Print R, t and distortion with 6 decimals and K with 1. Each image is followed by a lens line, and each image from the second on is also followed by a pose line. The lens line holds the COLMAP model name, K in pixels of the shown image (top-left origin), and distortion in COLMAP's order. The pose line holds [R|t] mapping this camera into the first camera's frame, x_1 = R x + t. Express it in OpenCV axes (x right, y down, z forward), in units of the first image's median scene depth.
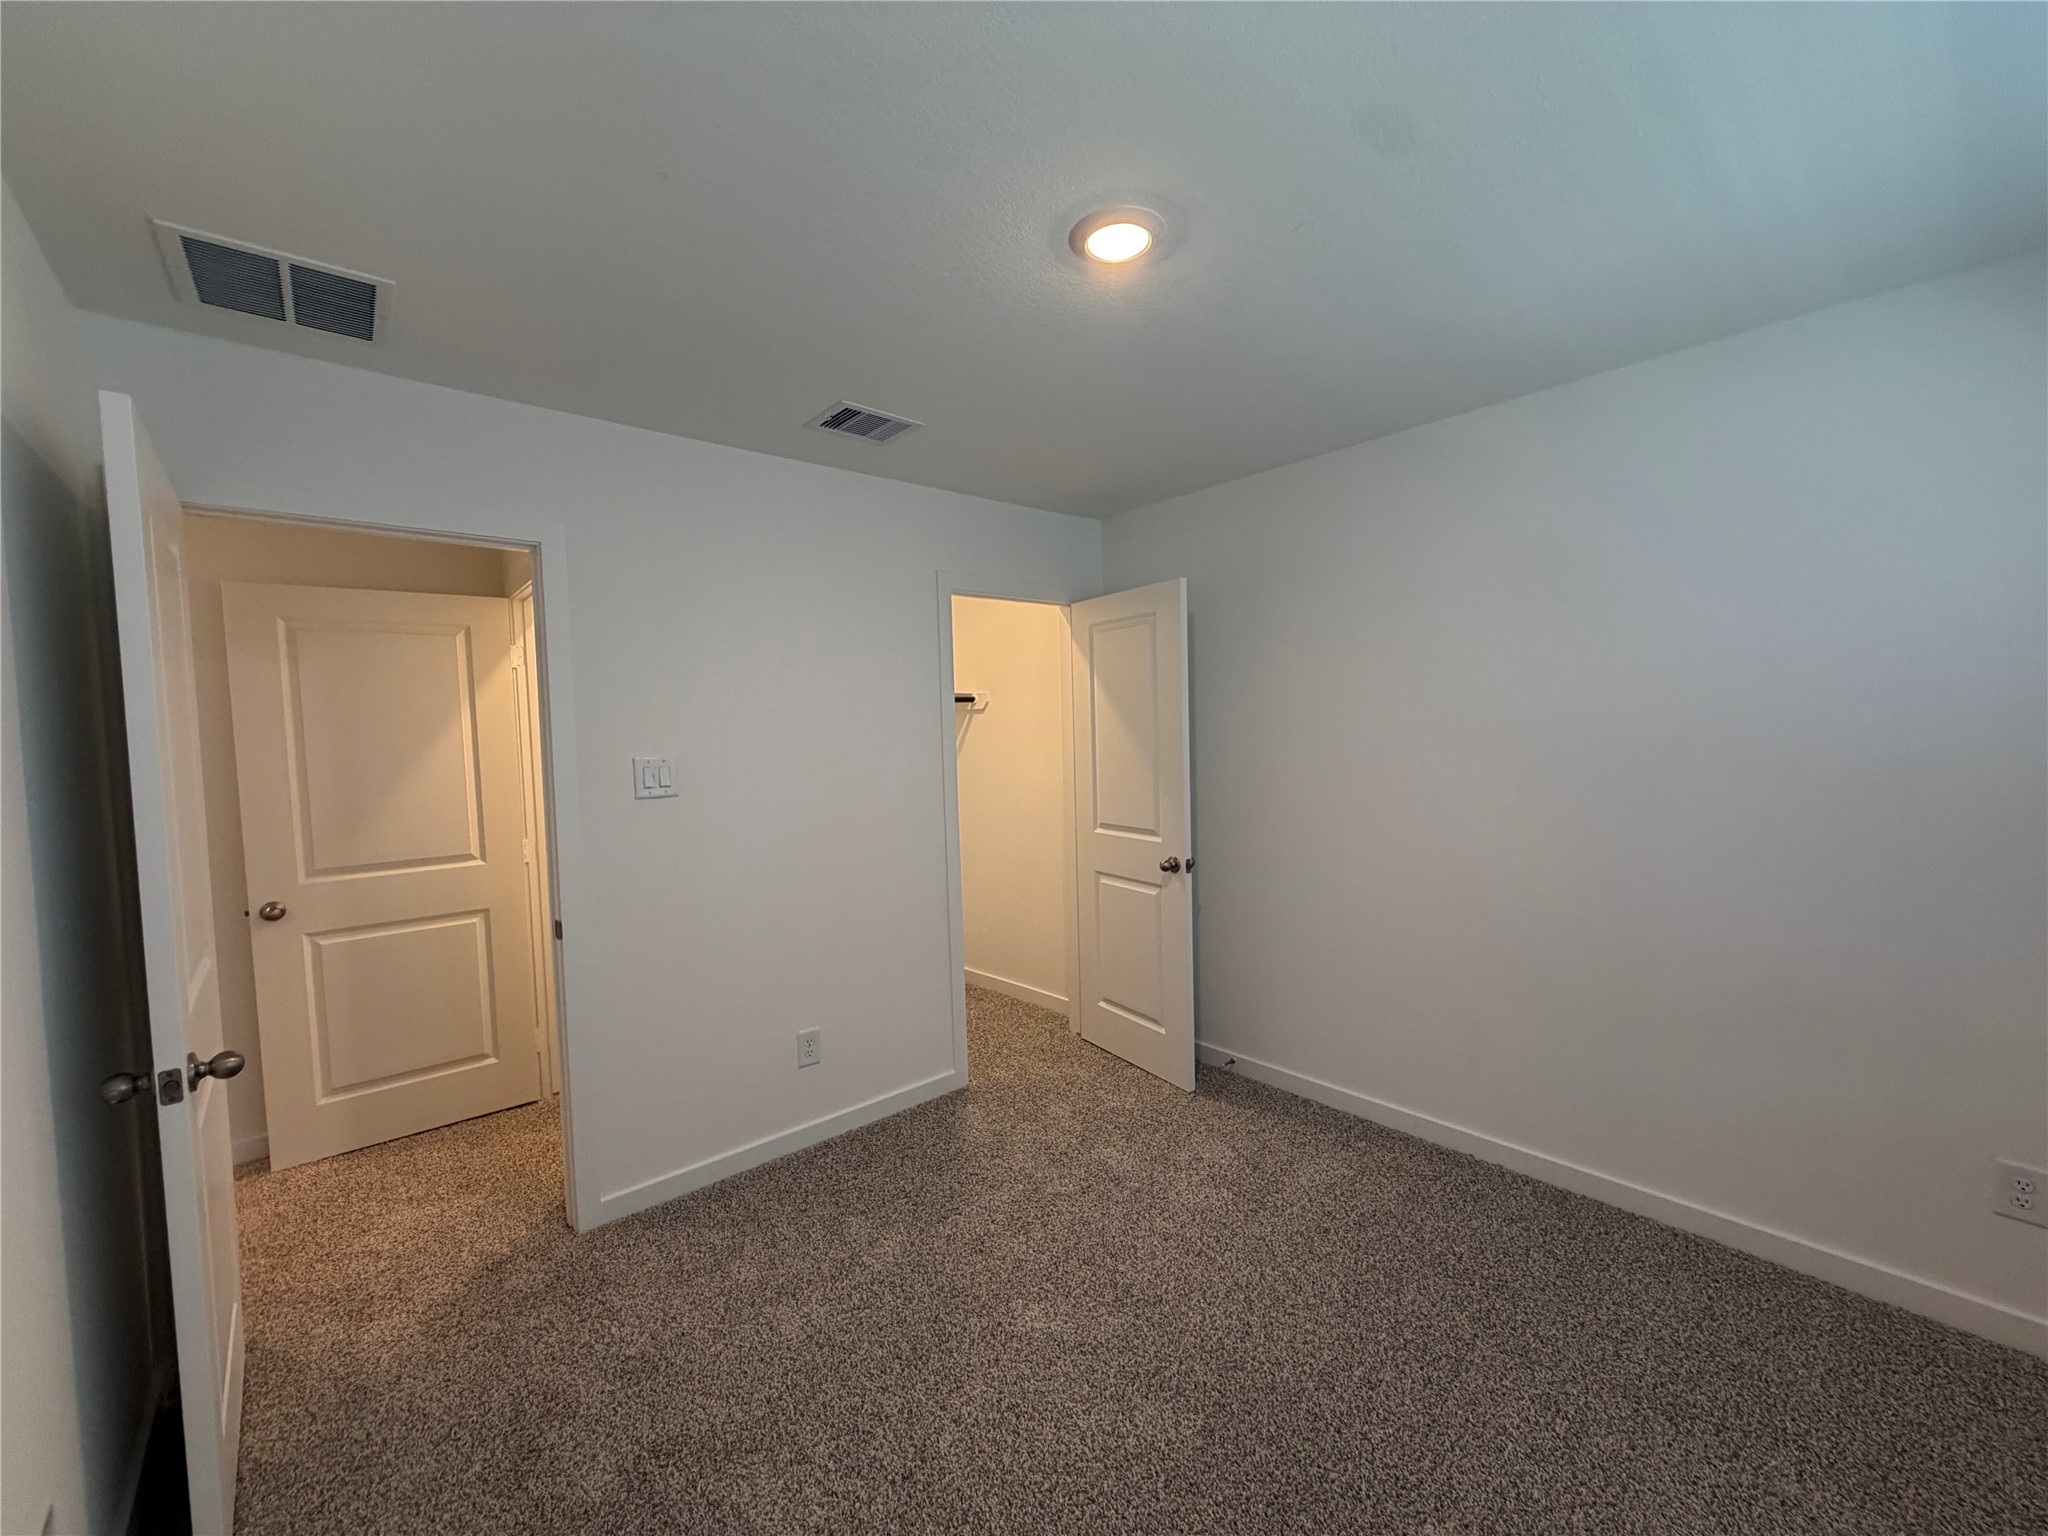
lens RADIAL K [[812.6, 0, 1018.7], [0, 812.6, 768.1], [0, 0, 1]] dist [0.000217, 0.000041]
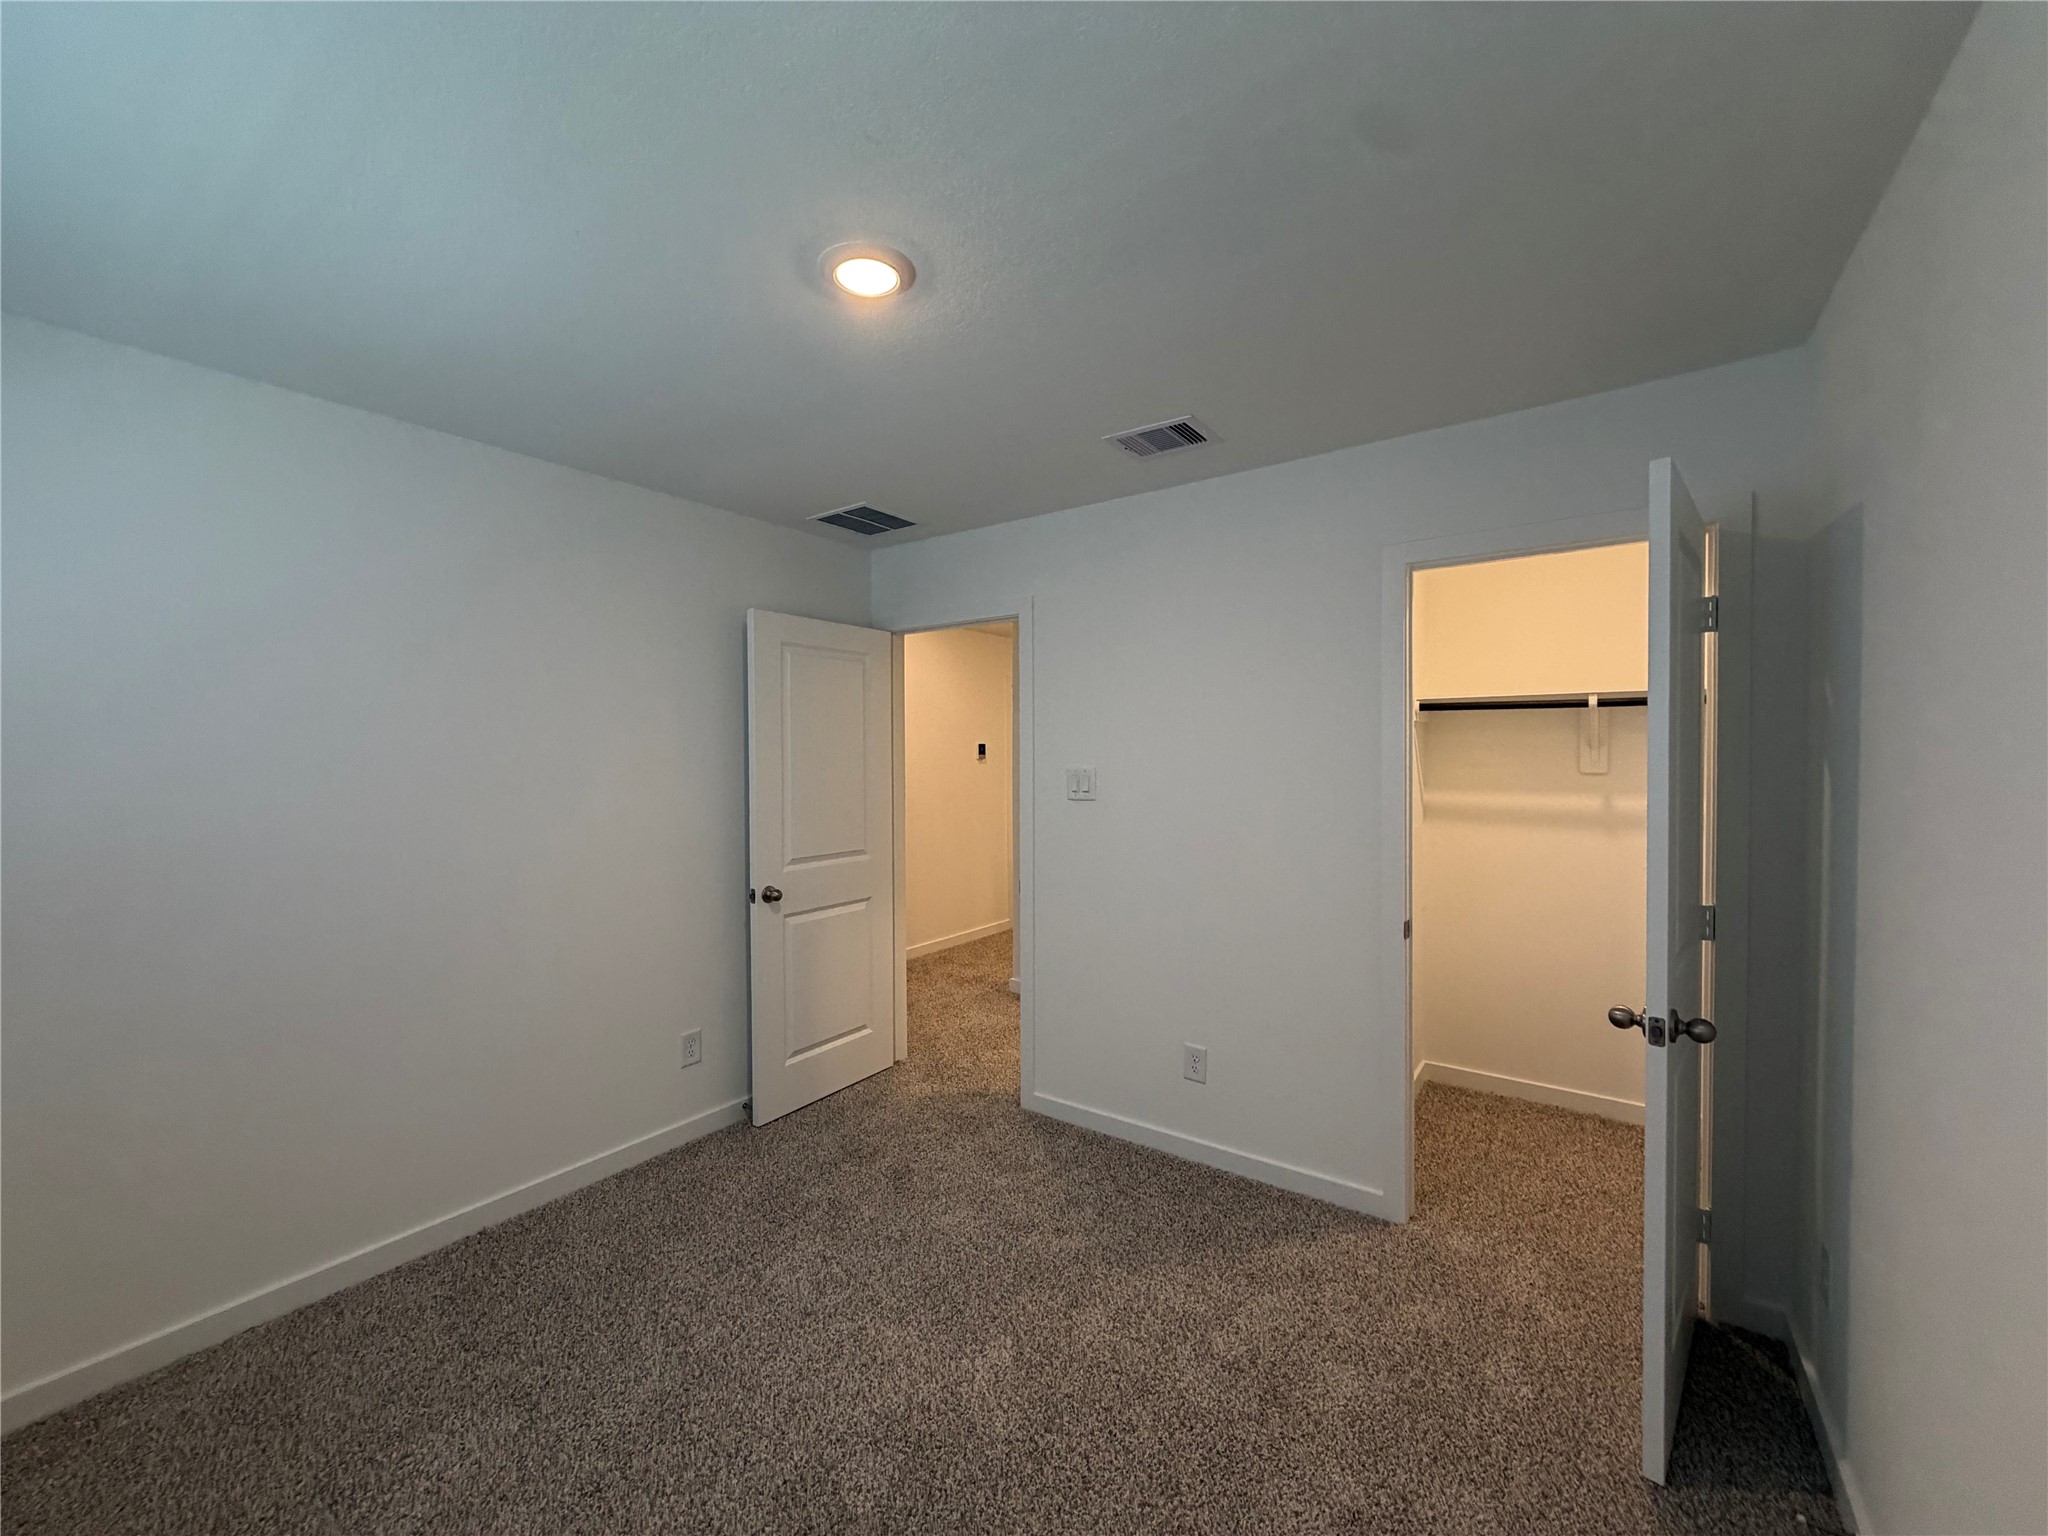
lens RADIAL K [[812.6, 0, 1018.7], [0, 812.6, 768.1], [0, 0, 1]] dist [0.000217, 0.000041]
pose [[0.235748, 0.046918, -0.970681, 0.737054], [-0.043518, 0.998342, 0.037686, -0.055808], [0.970839, 0.033357, 0.237398, 0.609244]]
